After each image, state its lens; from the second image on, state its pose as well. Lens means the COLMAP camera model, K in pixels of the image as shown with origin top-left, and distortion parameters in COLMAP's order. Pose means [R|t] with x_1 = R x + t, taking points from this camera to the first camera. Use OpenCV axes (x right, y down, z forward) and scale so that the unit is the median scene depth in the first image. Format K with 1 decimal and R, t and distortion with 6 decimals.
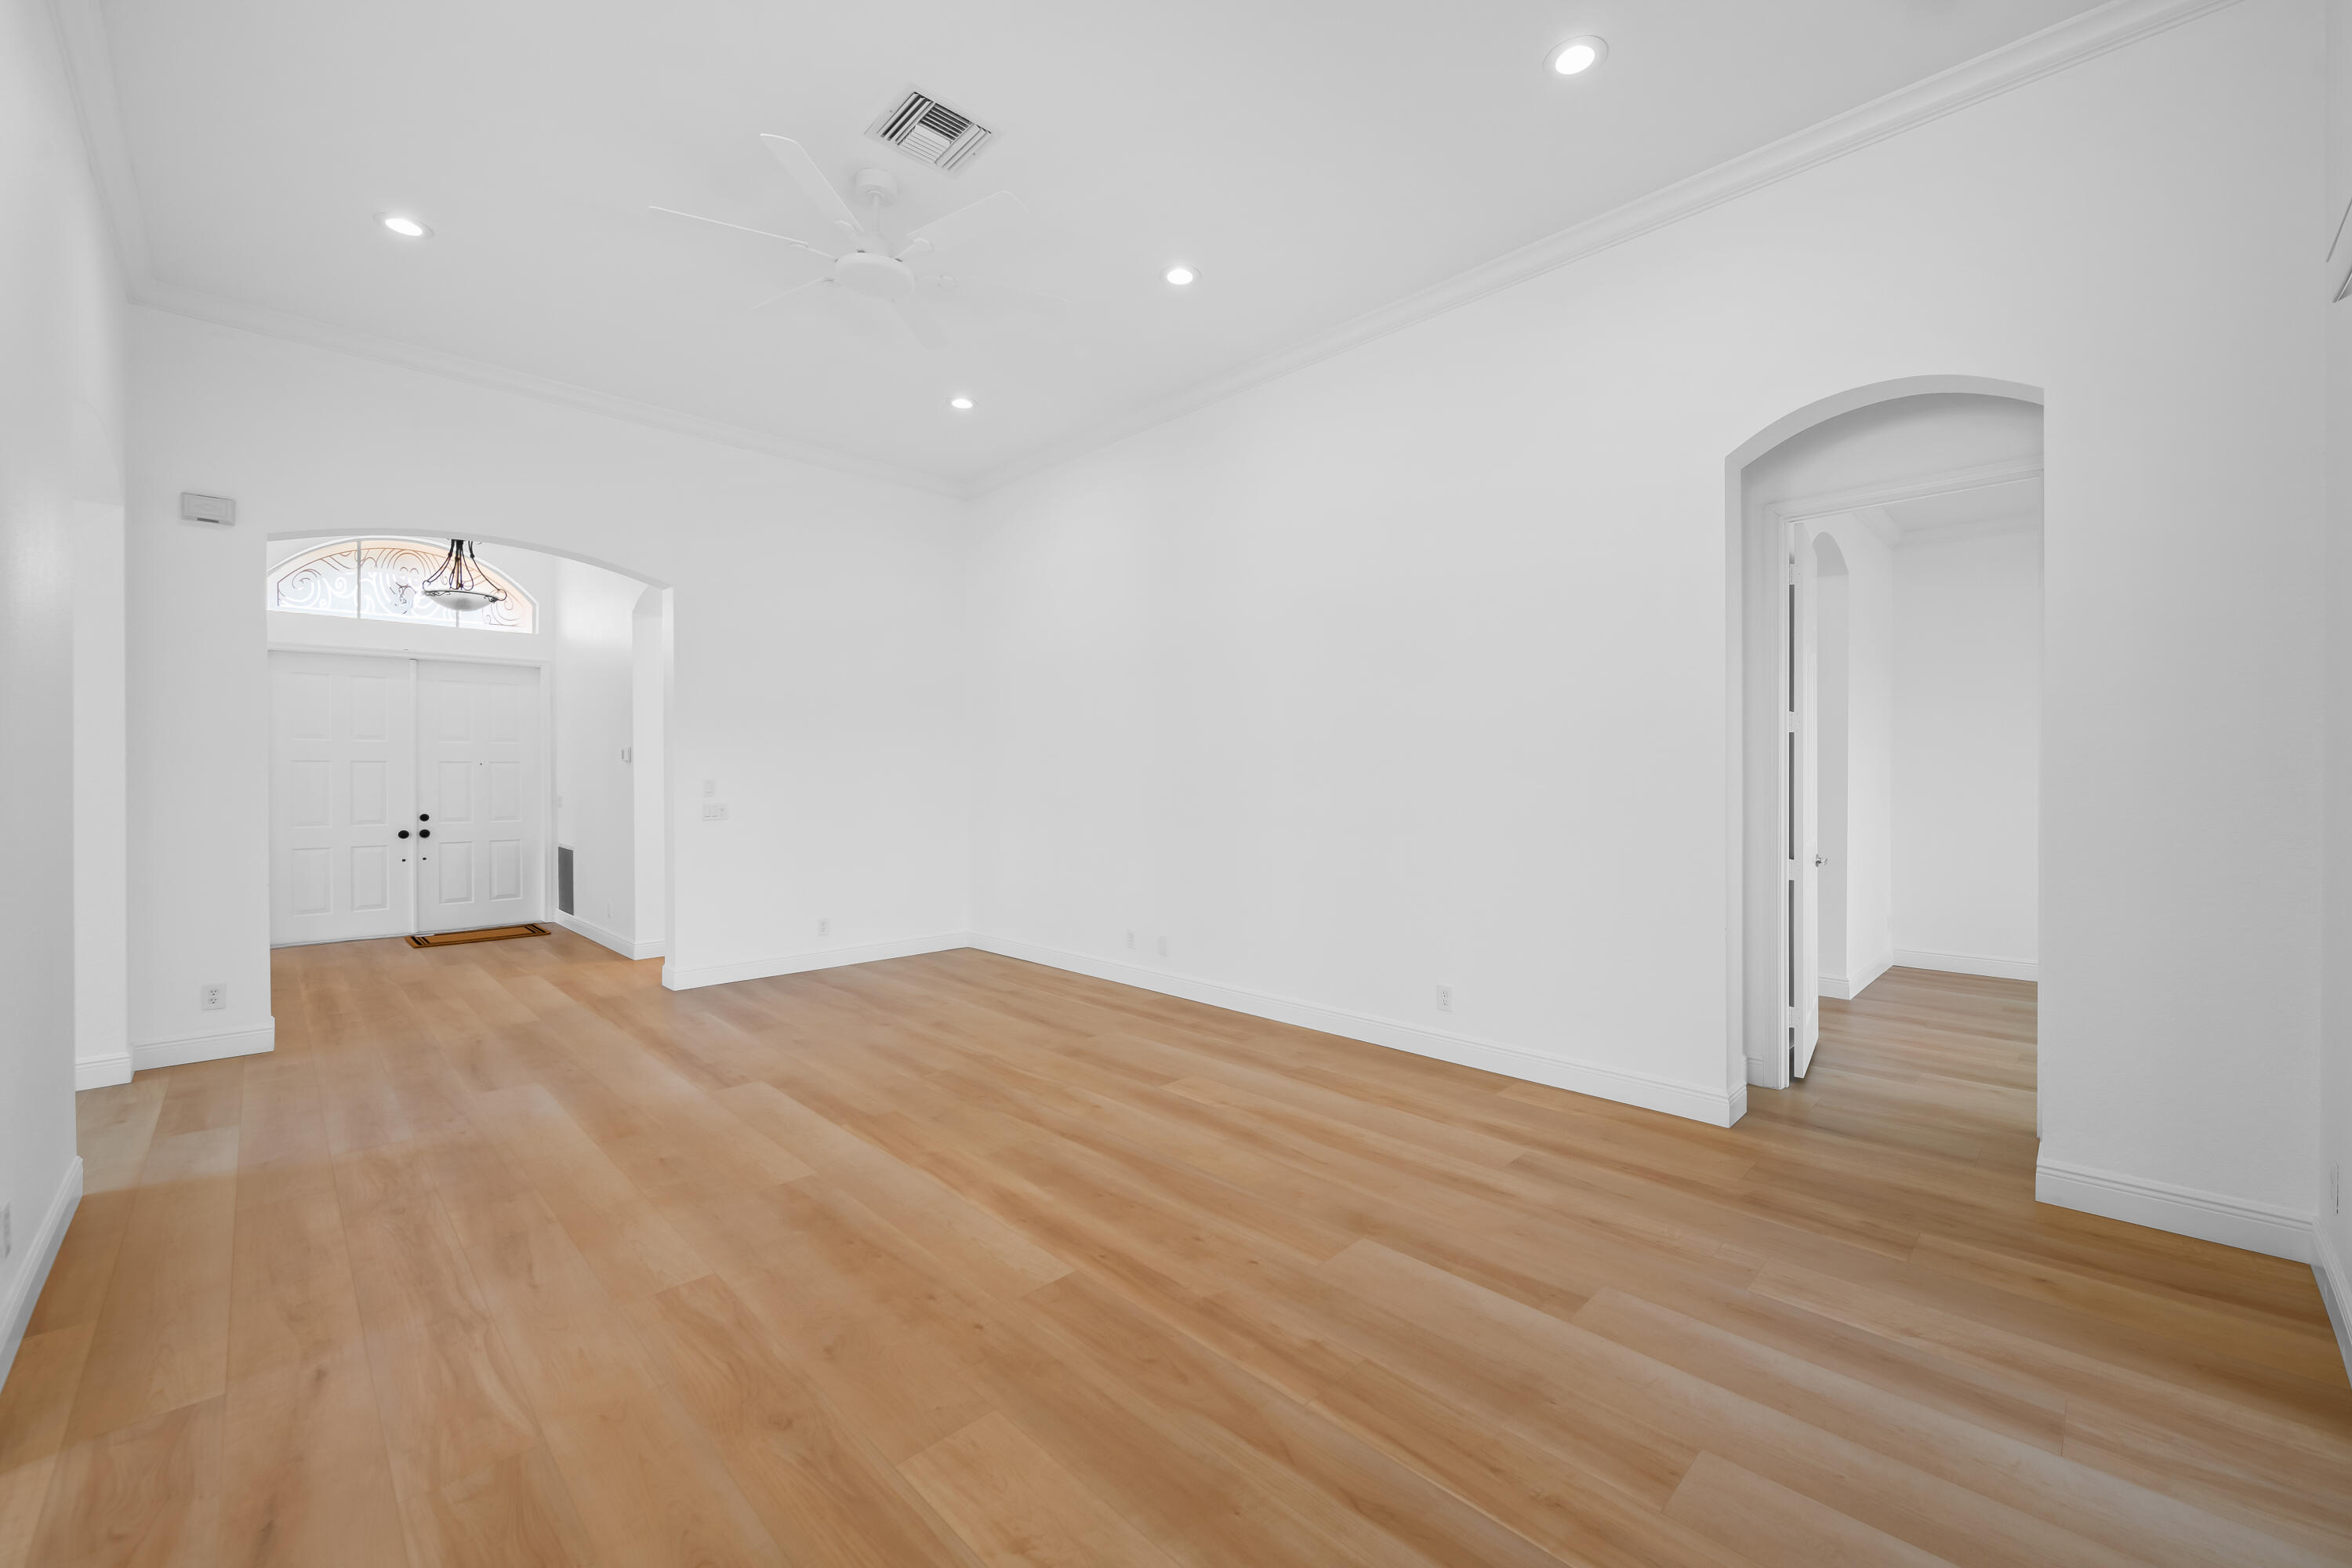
lens RADIAL K [[928.8, 0, 1188.8], [0, 928.8, 777.9], [0, 0, 1]] dist [-0.002232, -0.000684]
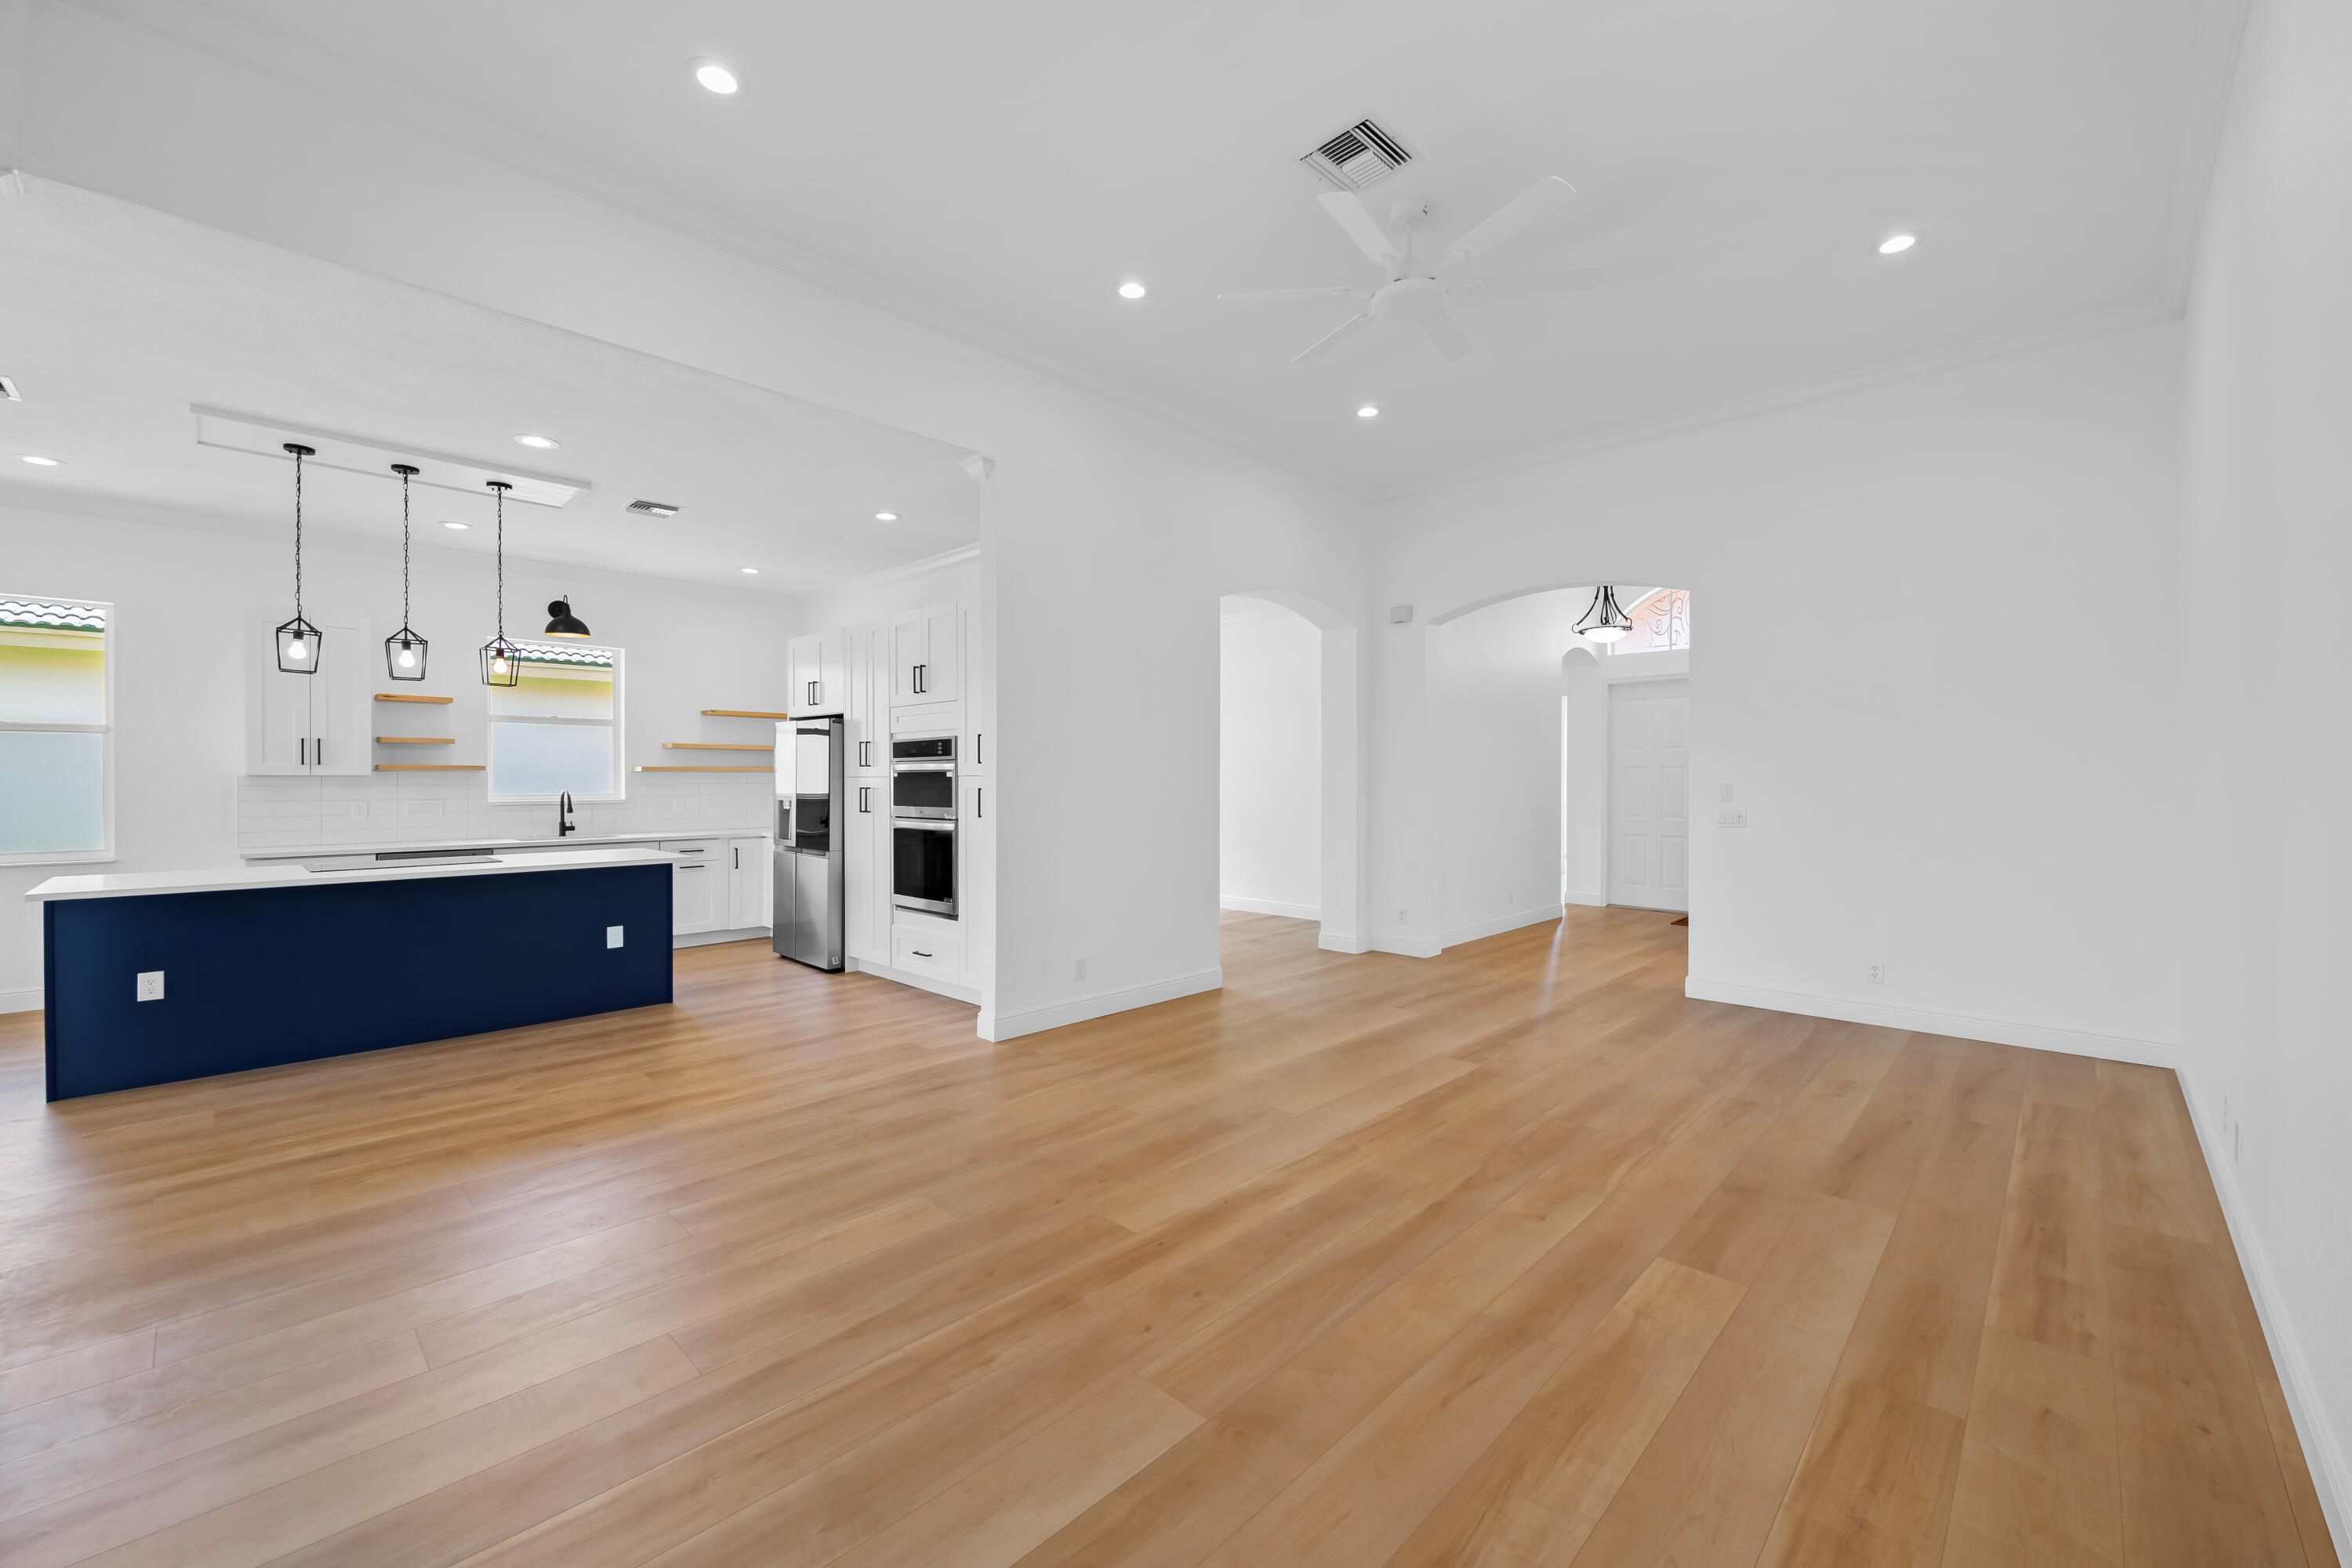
lens RADIAL K [[928.8, 0, 1188.8], [0, 928.8, 777.9], [0, 0, 1]] dist [-0.002232, -0.000684]
pose [[0.023357, 0.001607, -0.999726, 0.727273], [-0.001921, 0.999997, 0.001563, -0.008078], [0.999725, 0.001884, 0.023360, 0.767867]]
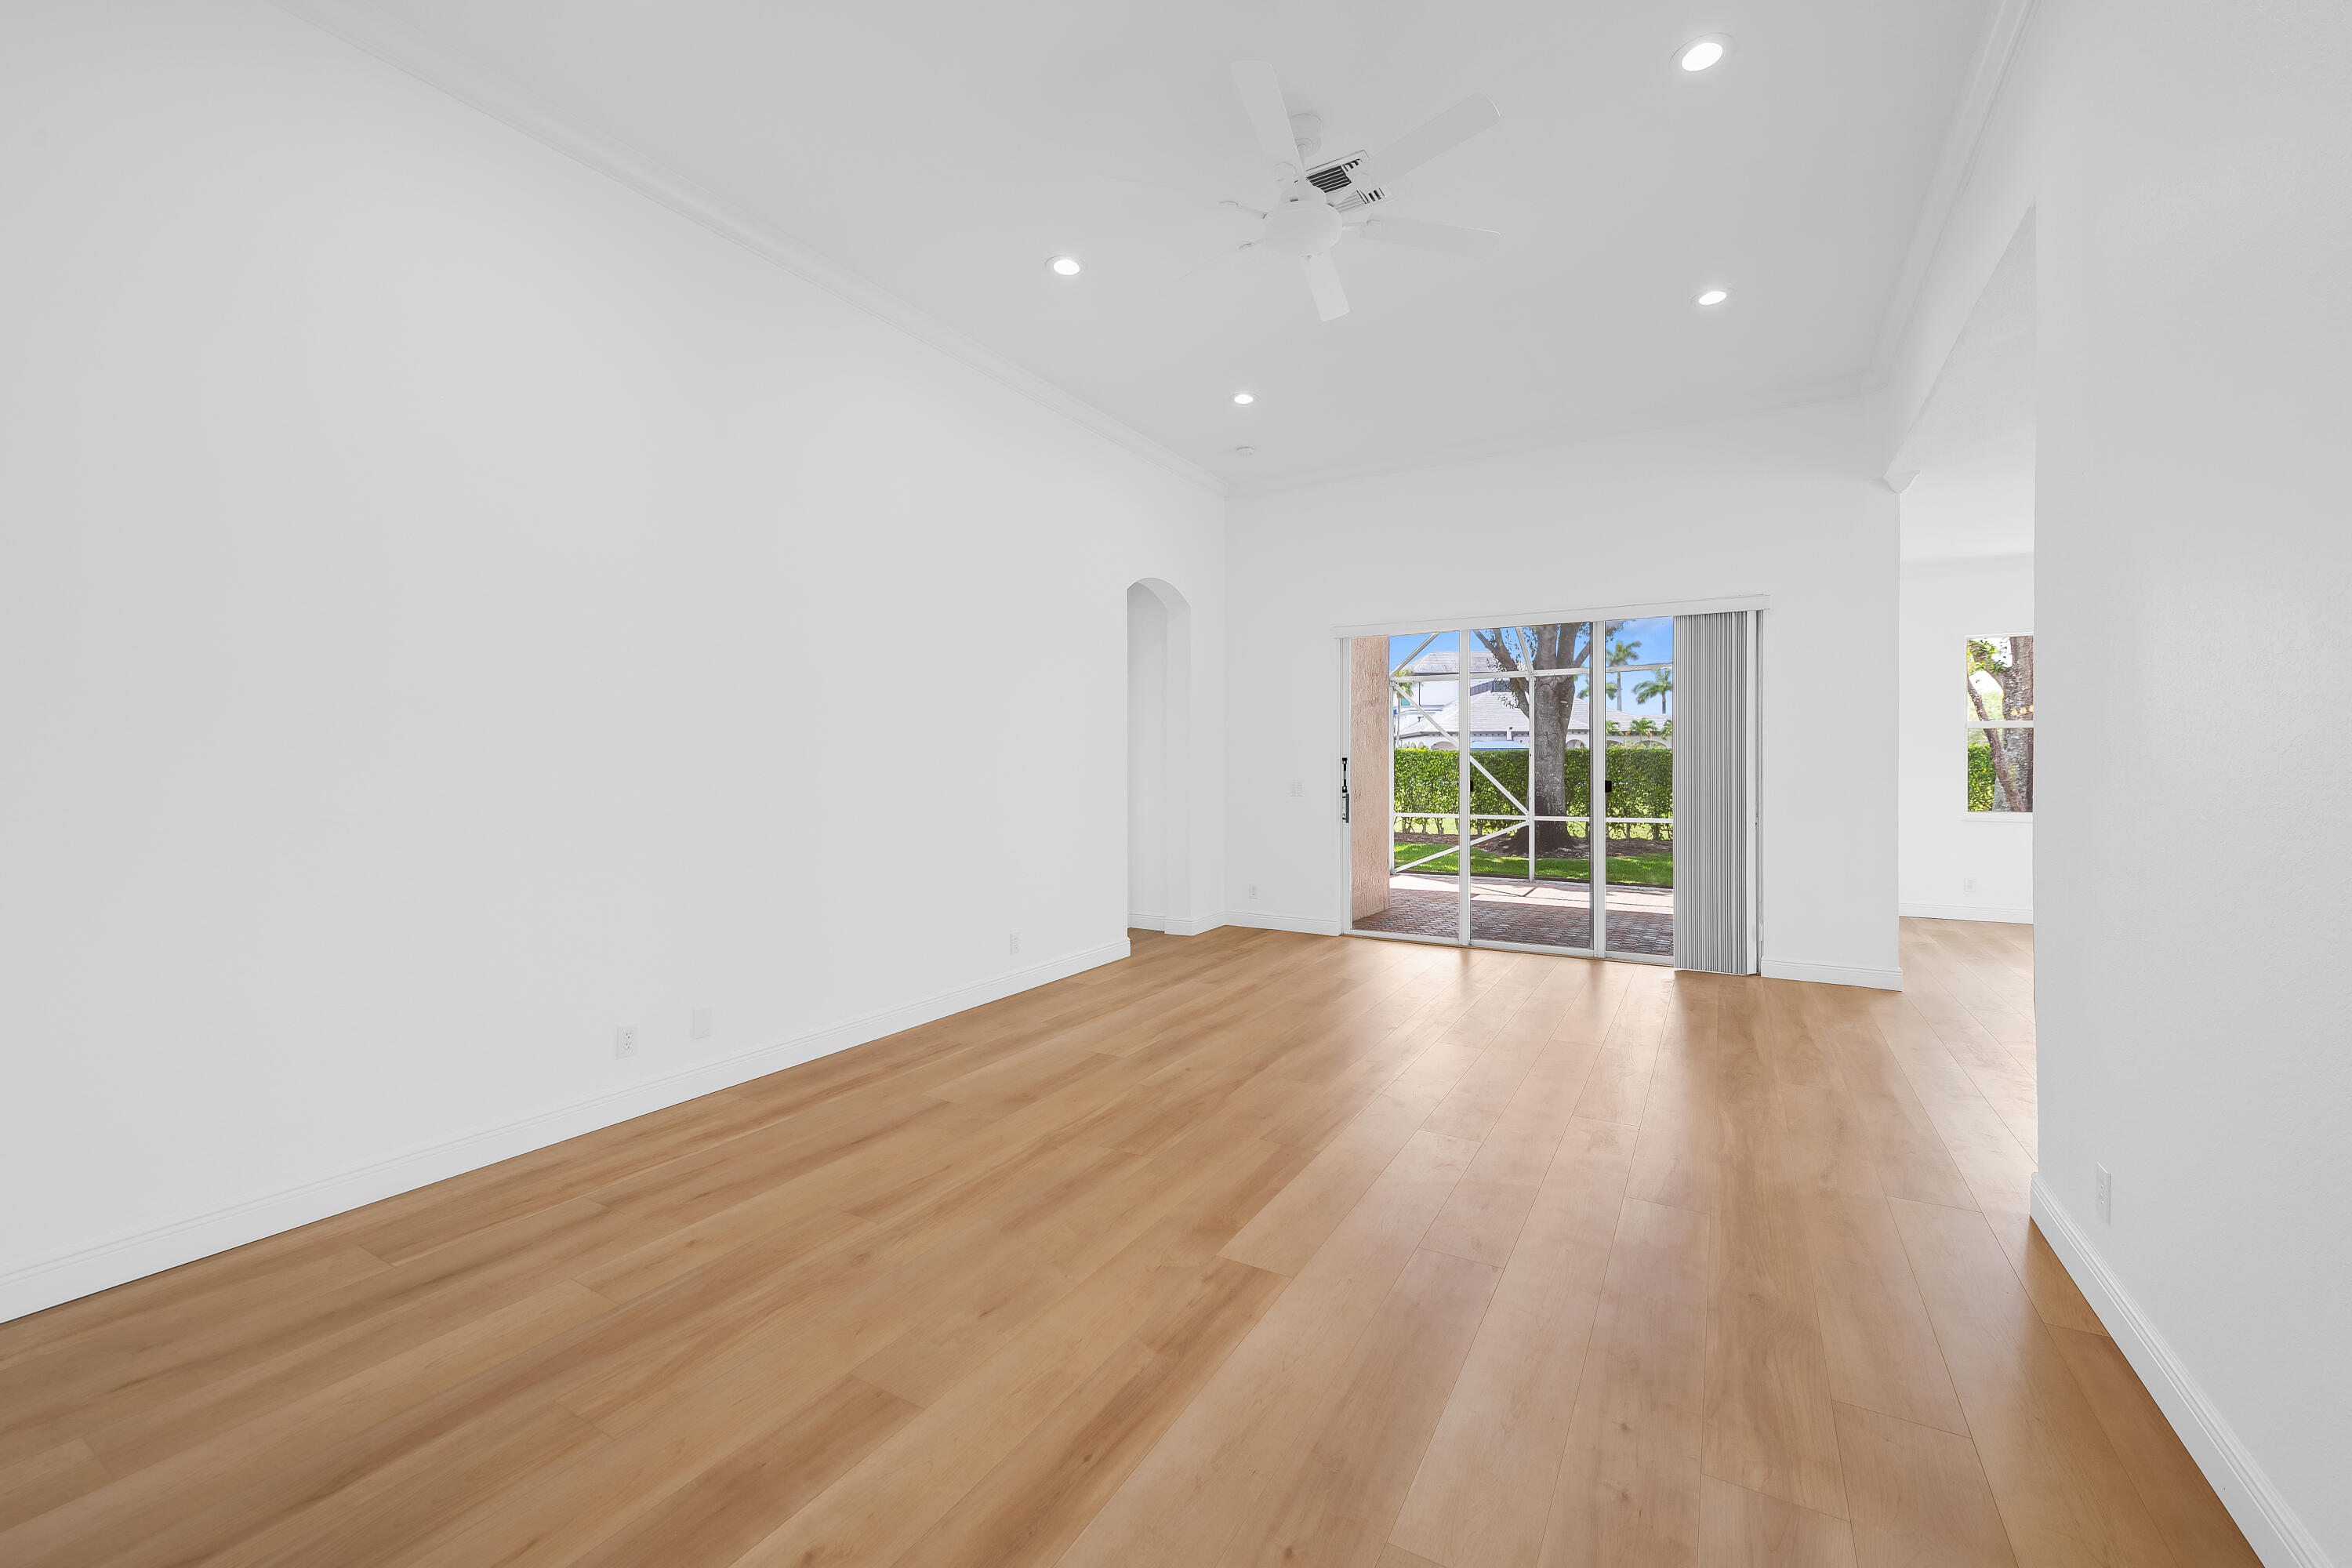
lens RADIAL K [[942.6, 0, 1180.5], [0, 942.6, 770.4], [0, 0, 1]] dist [0.000655, -0.000209]
pose [[-0.256813, -0.004586, 0.966450, -1.279151], [0.003674, 0.999977, 0.005722, 0.000641], [-0.966454, 0.005020, -0.256790, 1.428180]]
